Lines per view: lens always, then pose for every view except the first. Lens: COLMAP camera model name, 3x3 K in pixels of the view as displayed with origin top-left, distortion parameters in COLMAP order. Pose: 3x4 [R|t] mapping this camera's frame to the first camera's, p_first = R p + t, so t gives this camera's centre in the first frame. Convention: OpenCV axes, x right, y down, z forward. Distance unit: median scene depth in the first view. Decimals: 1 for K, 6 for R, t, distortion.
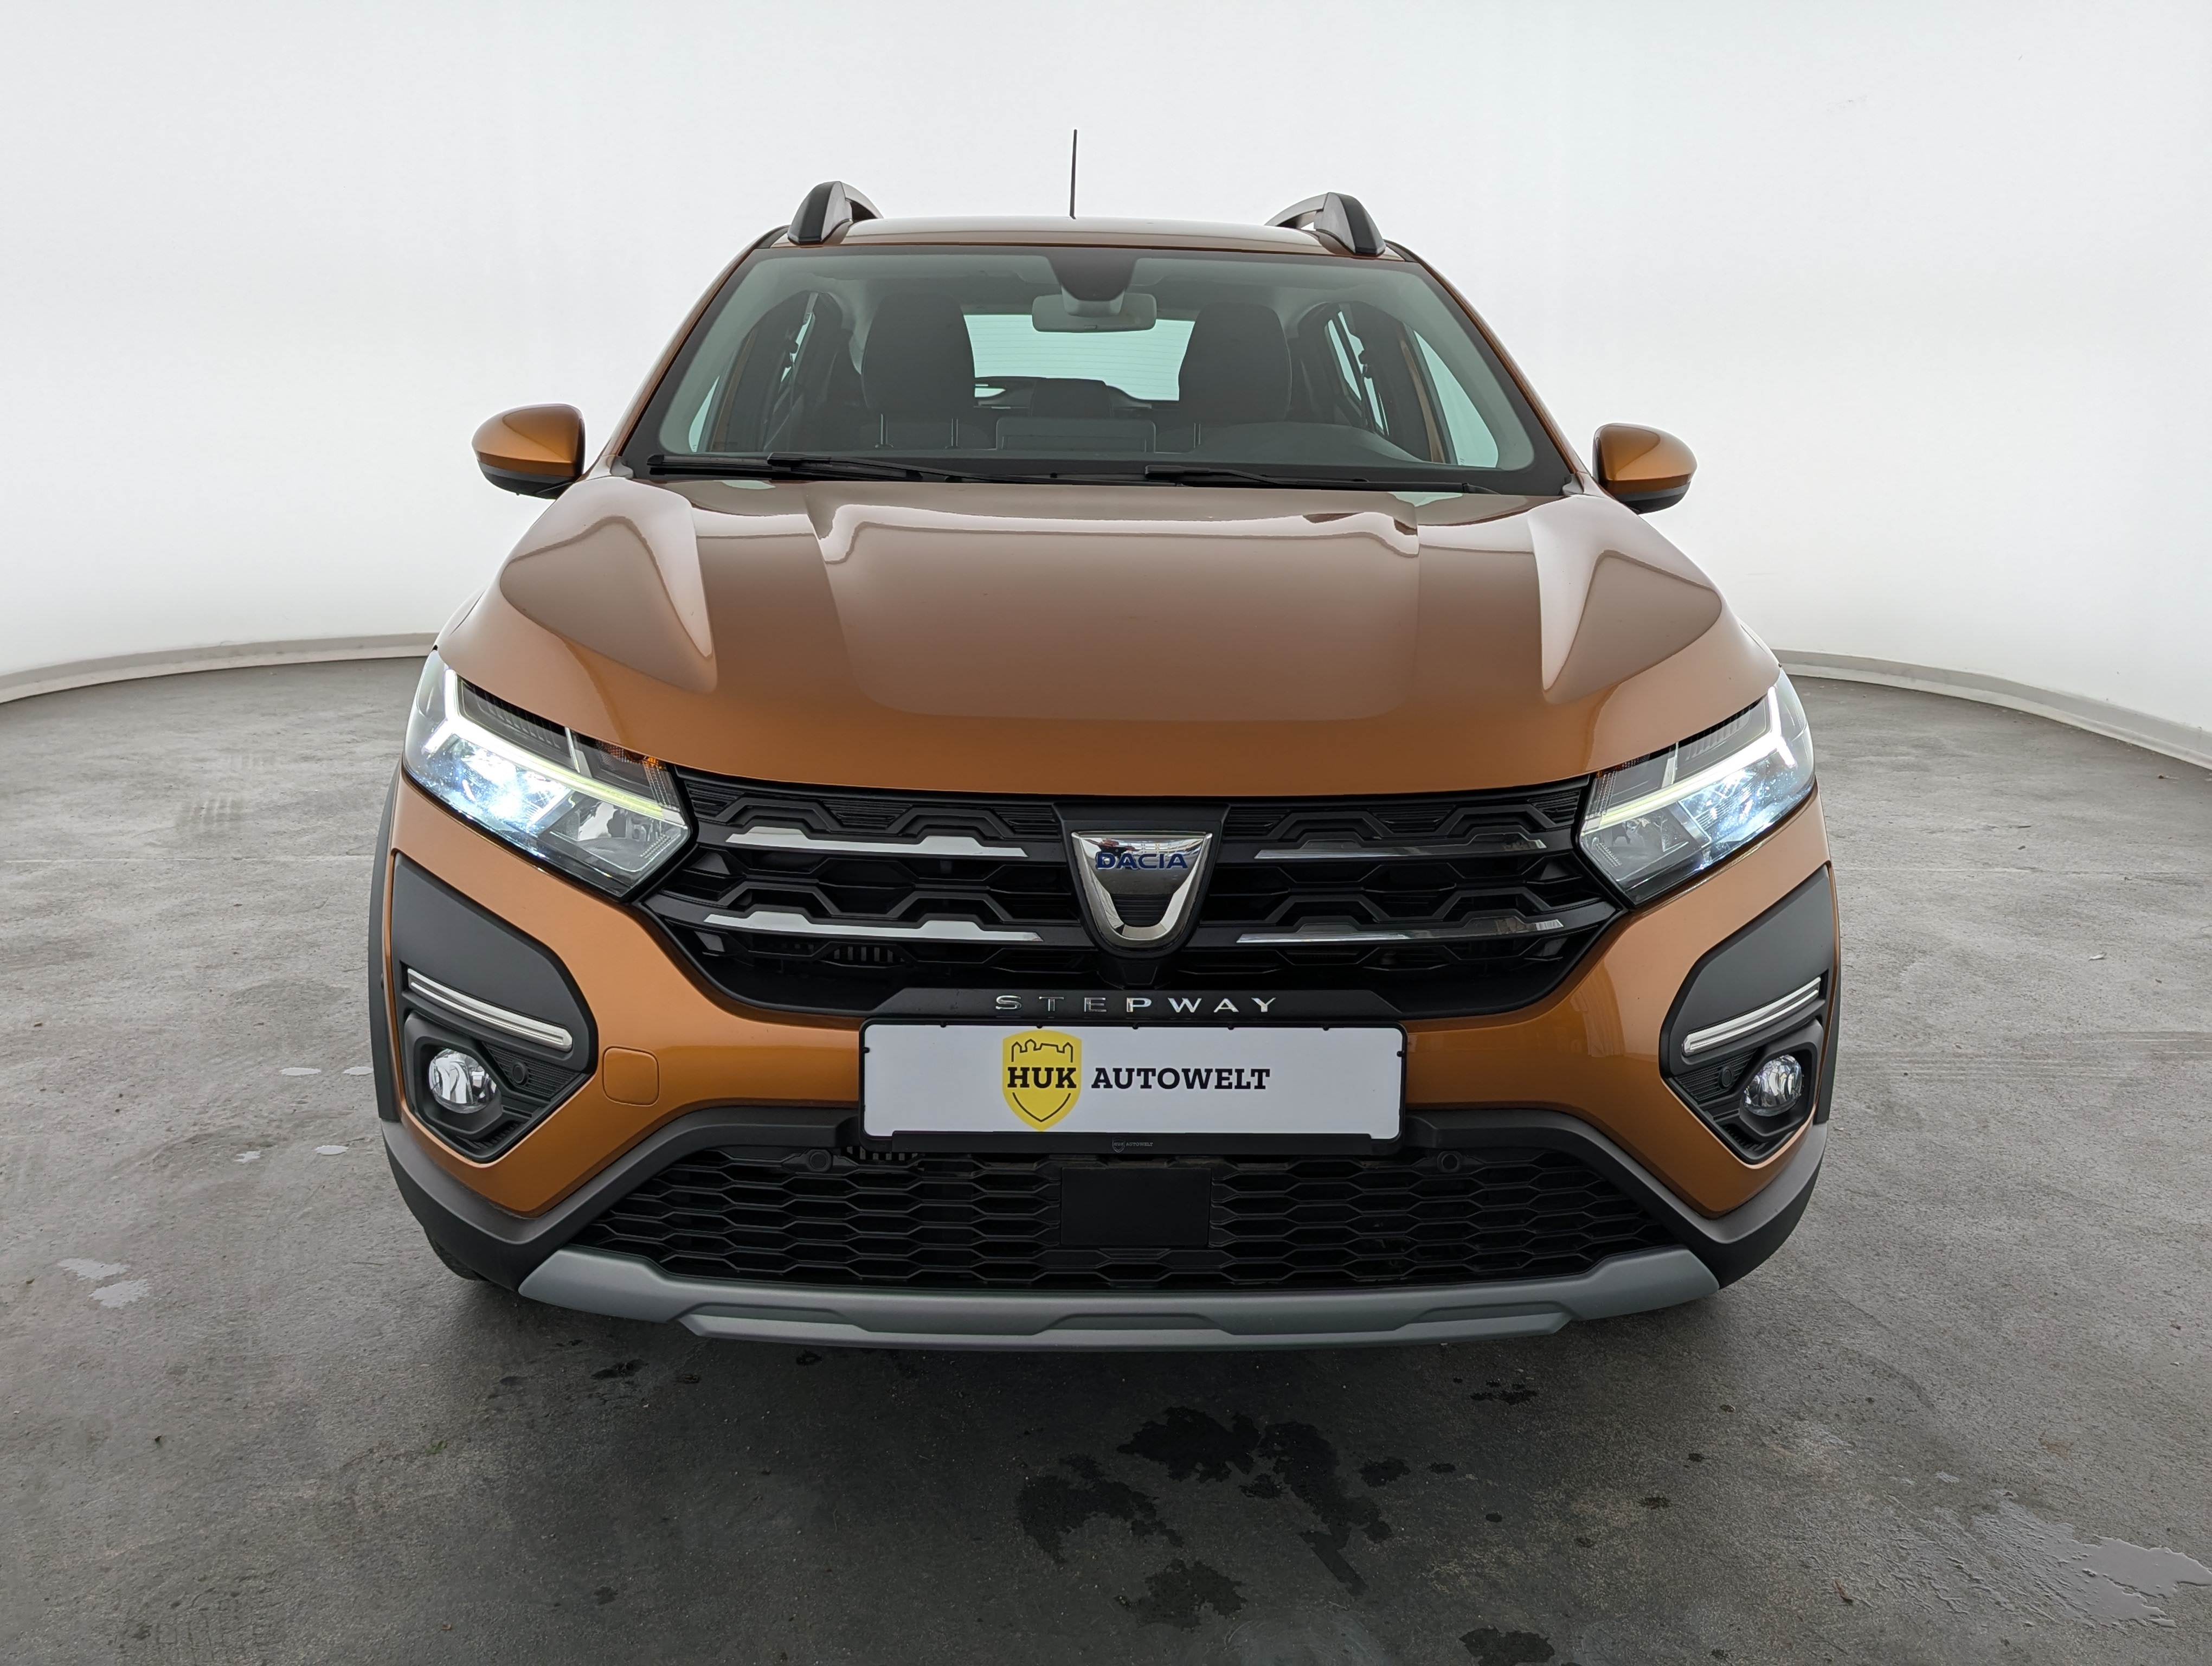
lens RADIAL K [[1889.5, 0, 1103.1], [0, 1889.5, 791.8], [0, 0, 1]] dist [0.038620, -0.005882]
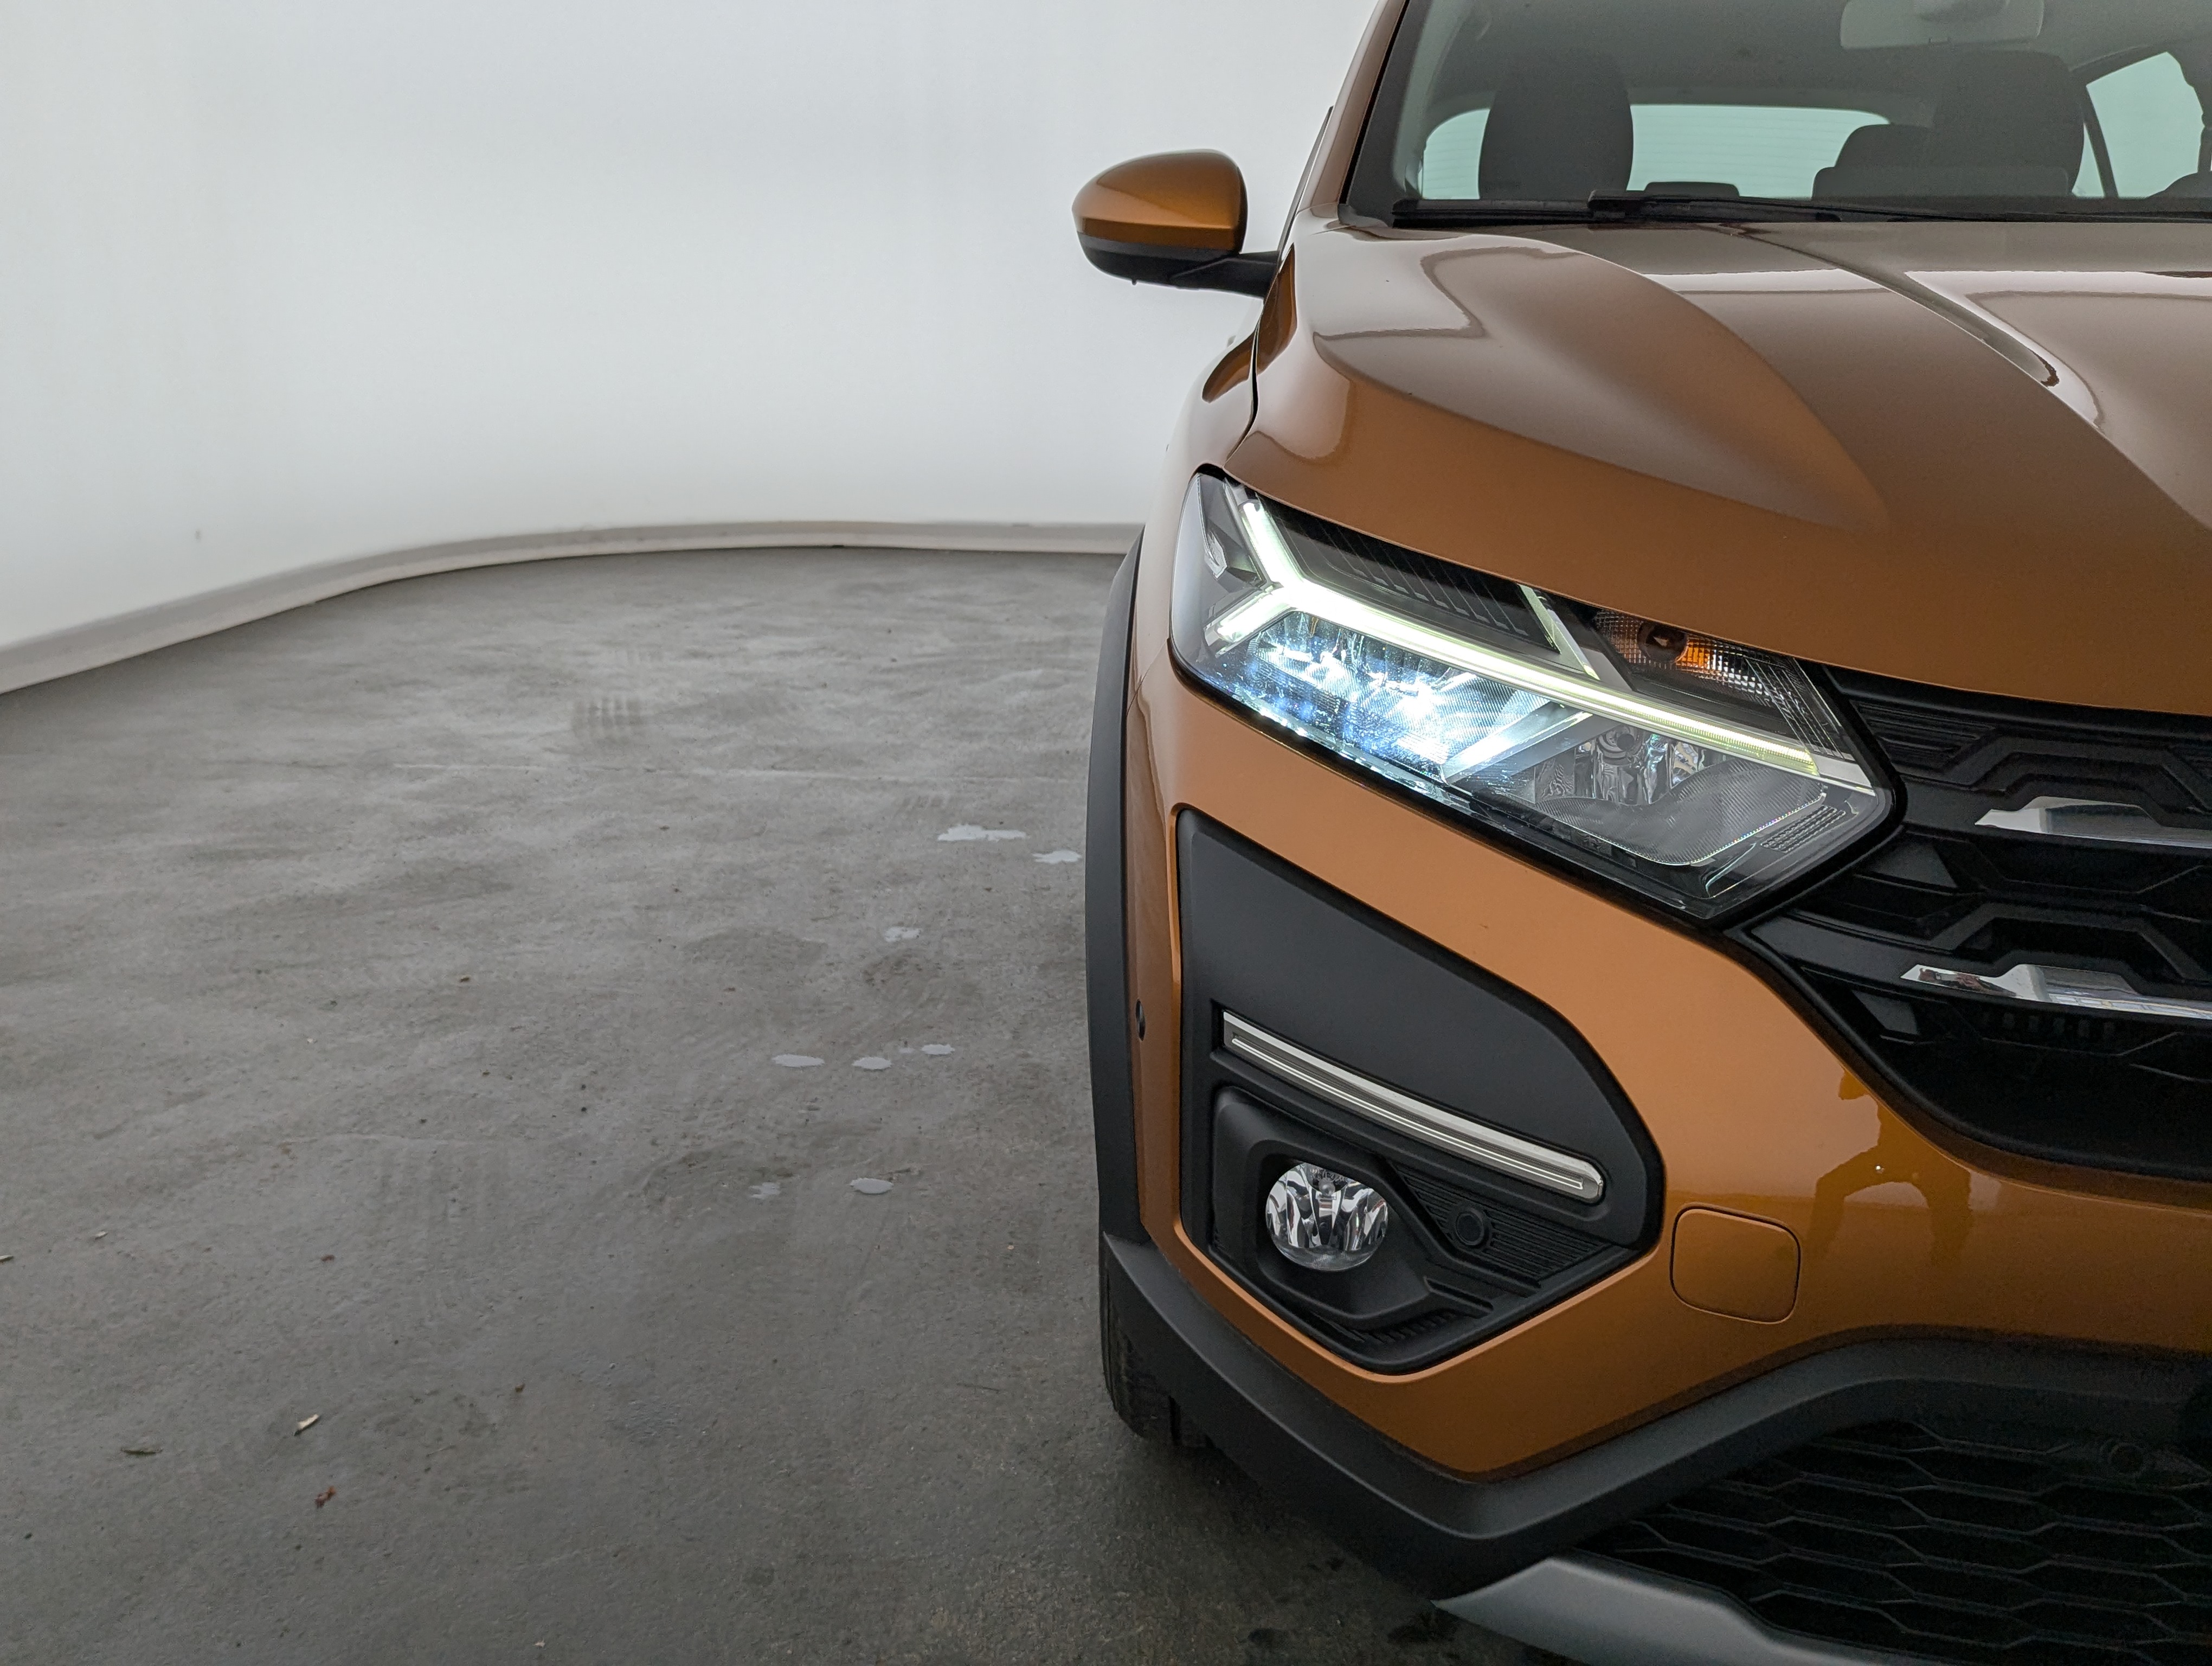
lens RADIAL K [[1817.1, 0, 1114.8], [0, 1817.1, 809.1], [0, 0, 1]] dist [0.032266, -0.014302]
pose [[0.993969, 0.031630, -0.104998, -0.237945], [-0.025618, 0.997981, 0.058118, -0.000016], [0.106624, -0.055078, 0.992773, 0.314678]]
